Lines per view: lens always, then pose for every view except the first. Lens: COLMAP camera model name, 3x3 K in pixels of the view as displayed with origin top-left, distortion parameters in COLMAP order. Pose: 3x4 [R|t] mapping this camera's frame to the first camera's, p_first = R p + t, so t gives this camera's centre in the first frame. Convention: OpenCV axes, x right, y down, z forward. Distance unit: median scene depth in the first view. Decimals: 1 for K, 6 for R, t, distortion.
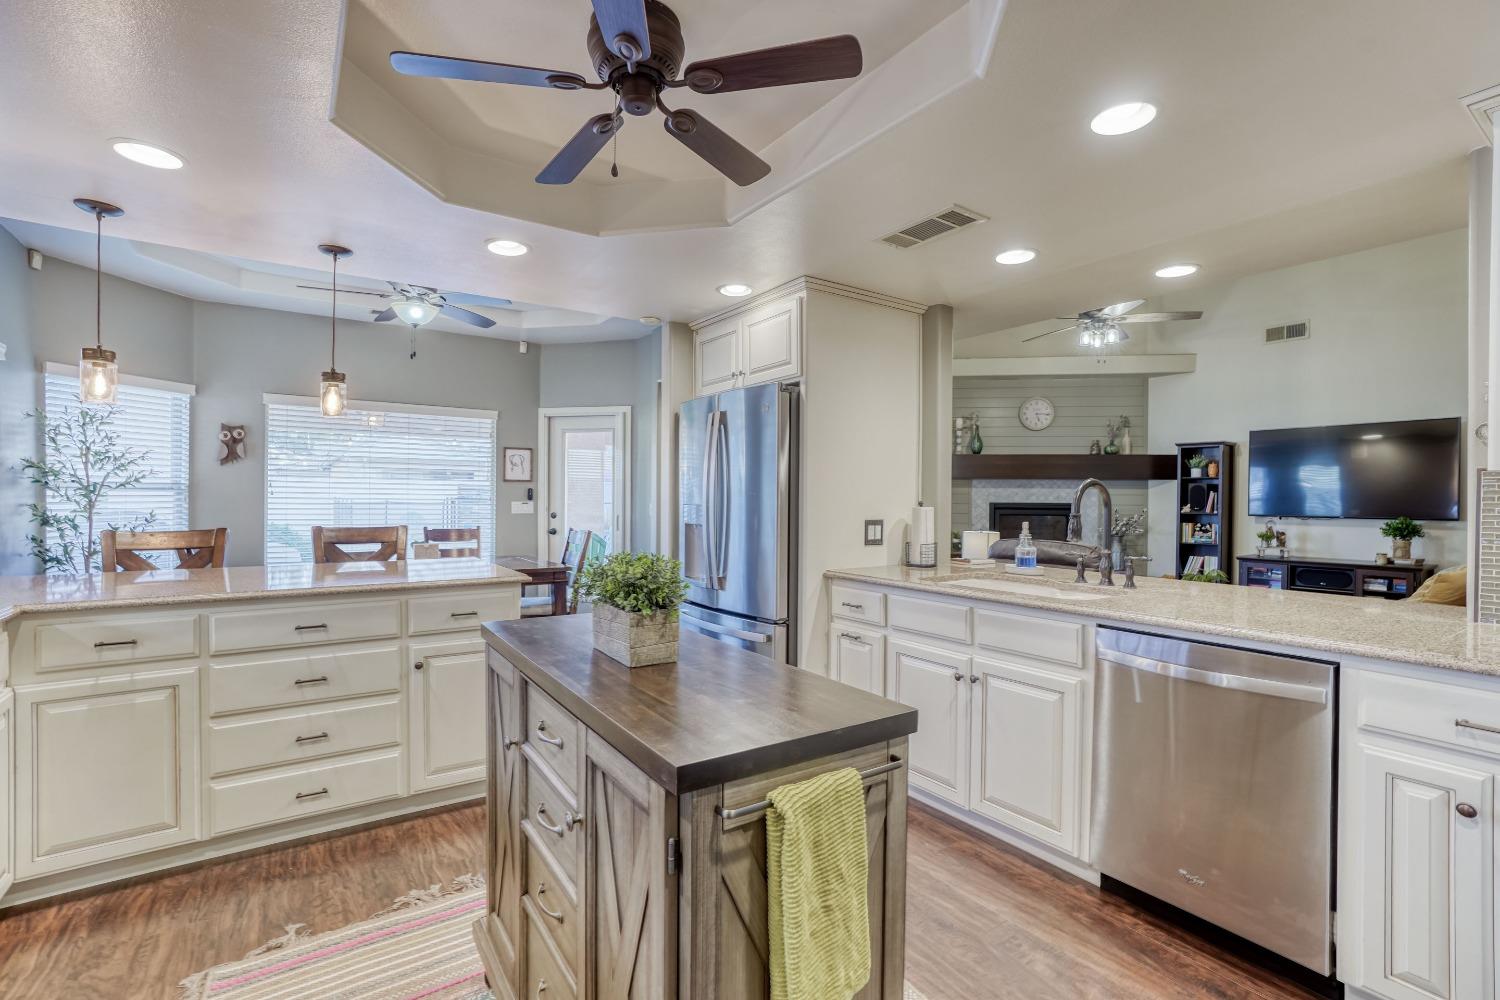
lens RADIAL K [[683.4, 0, 750.9], [0, 683.4, 504.6], [0, 0, 1]] dist [-0.042219, 0.019750]
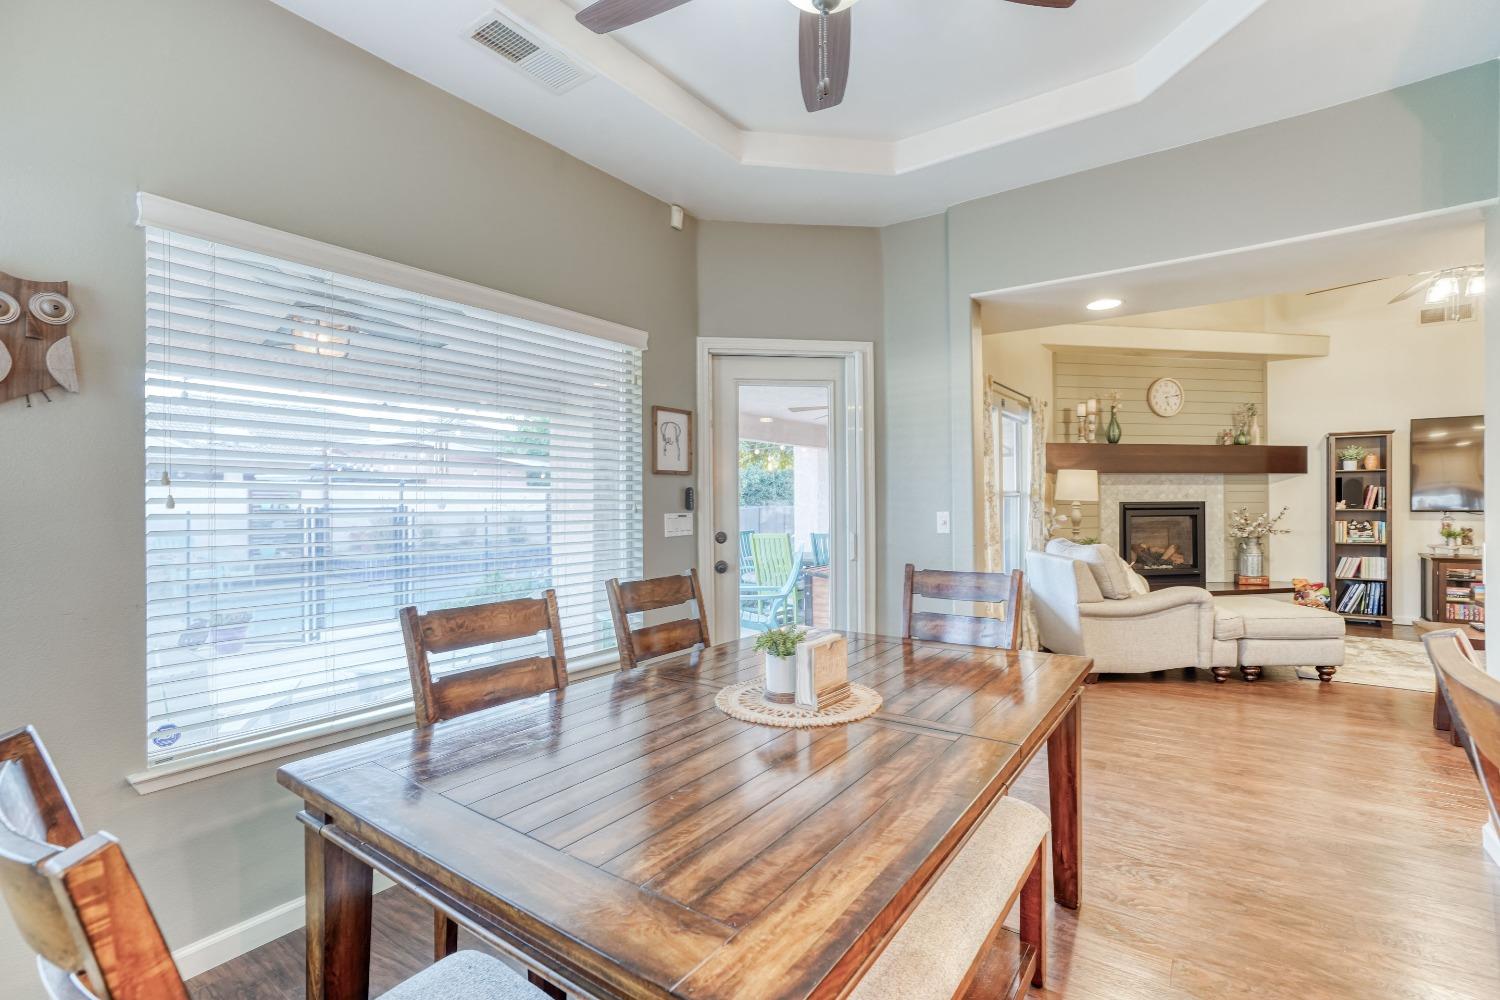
lens RADIAL K [[683.4, 0, 749.8], [0, 683.4, 505.0], [0, 0, 1]] dist [-0.042219, 0.019750]
pose [[0.940155, -0.017066, 0.340320, -0.499263], [0.019192, 0.999812, -0.002882, -0.008601], [-0.340207, 0.009241, 0.940305, 0.533298]]
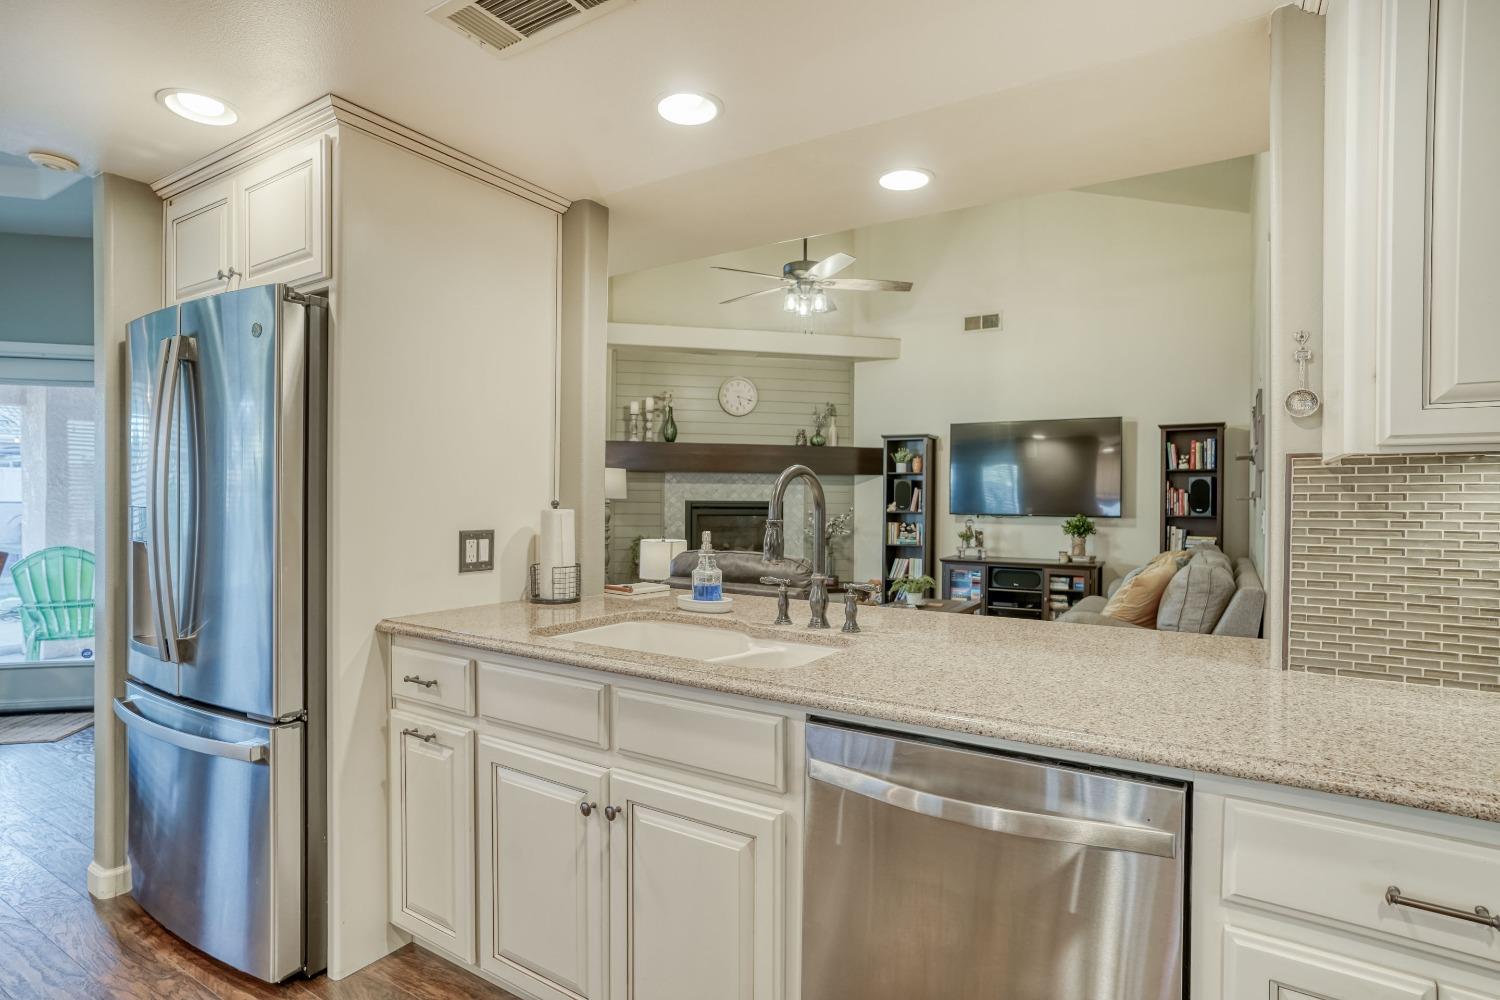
lens RADIAL K [[774.3, 0, 762.0], [0, 774.3, 499.2], [0, 0, 1]] dist [-0.025082, 0.002431]
pose [[0.912848, -0.001151, 0.408298, 0.072486], [0.003139, 0.999986, -0.004199, -0.001038], [-0.408288, 0.005115, 0.912839, 0.143801]]
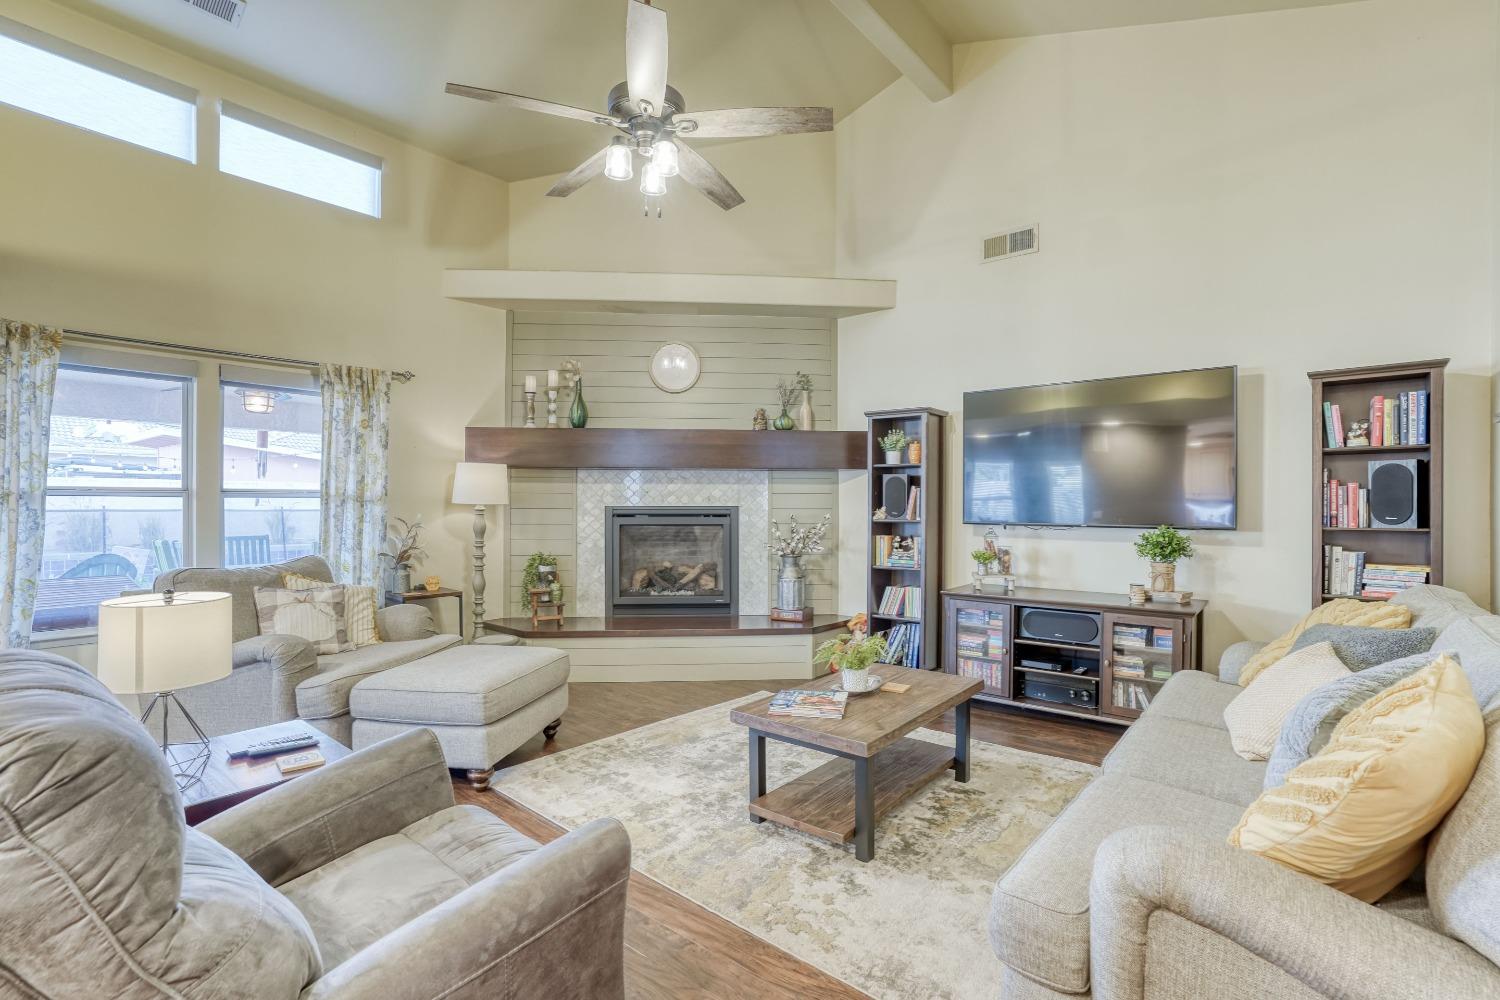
lens RADIAL K [[683.4, 0, 763.2], [0, 683.4, 503.9], [0, 0, 1]] dist [-0.042219, 0.019750]
pose [[0.961421, -0.008994, 0.274933, 0.448693], [0.009963, 0.999948, -0.002127, -0.004022], [-0.274899, 0.004784, 0.961461, 0.504140]]
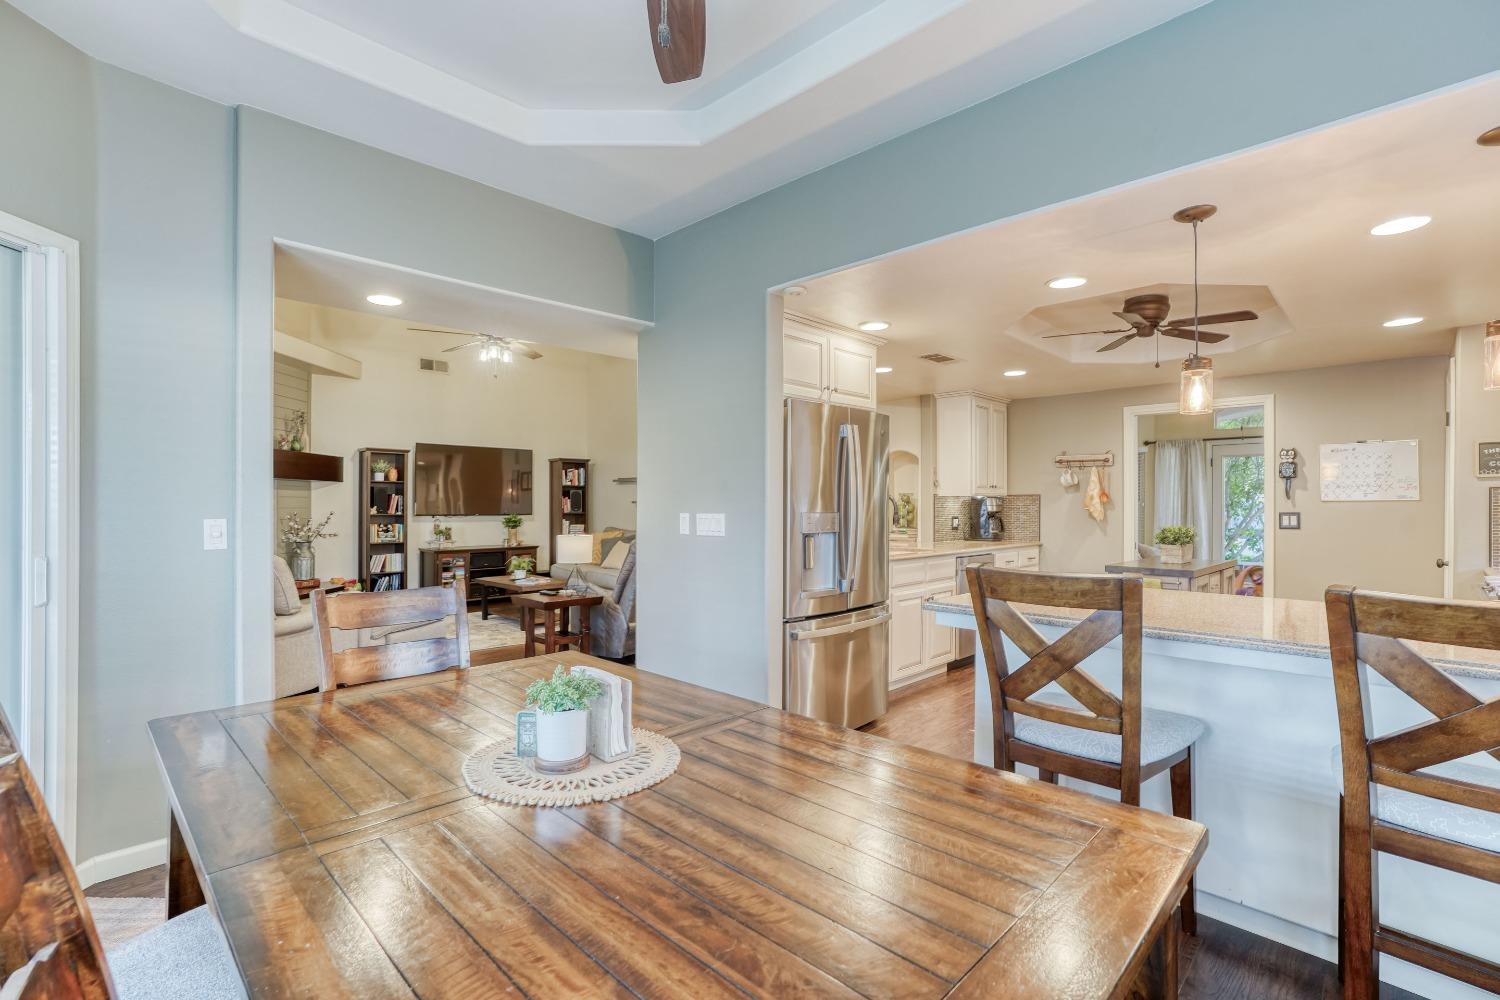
lens RADIAL K [[683.4, 0, 741.0], [0, 683.4, 504.4], [0, 0, 1]] dist [-0.042219, 0.019750]
pose [[-0.184206, -0.007353, 0.982860, -0.613346], [0.004716, 0.999954, 0.008365, -0.012236], [-0.982876, 0.006176, -0.184163, 0.787224]]
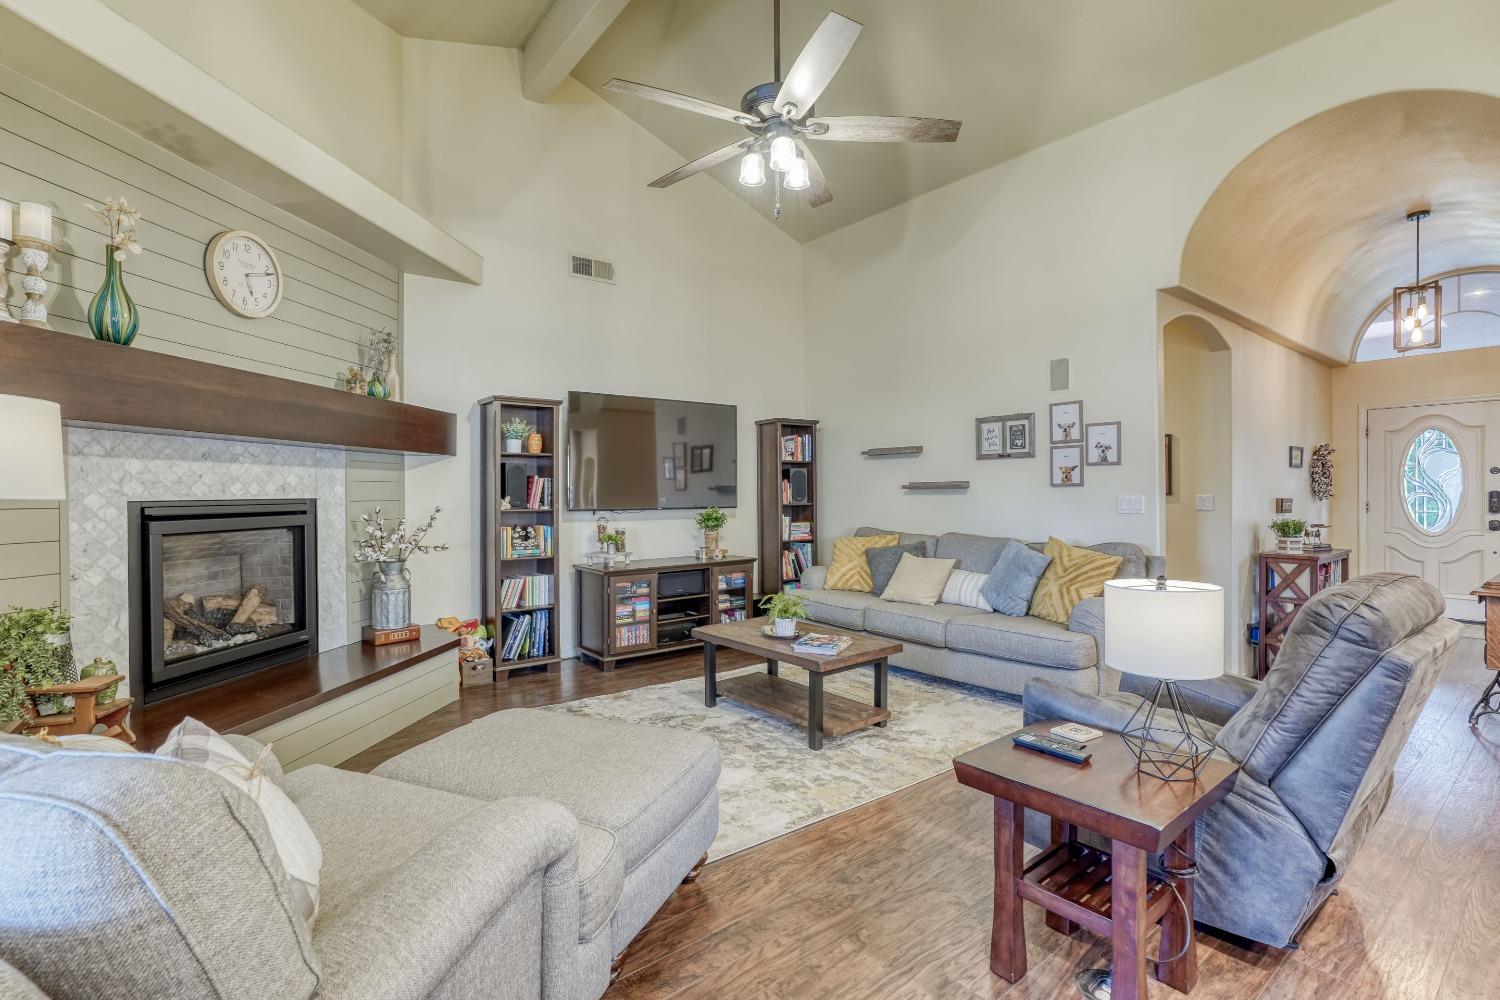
lens RADIAL K [[683.4, 0, 735.1], [0, 683.4, 493.9], [0, 0, 1]] dist [-0.042219, 0.019750]
pose [[-0.046606, -0.012693, 0.998833, 0.024242], [0.012236, 0.999837, 0.013277, -0.011011], [-0.998838, 0.012840, -0.046443, 1.021856]]
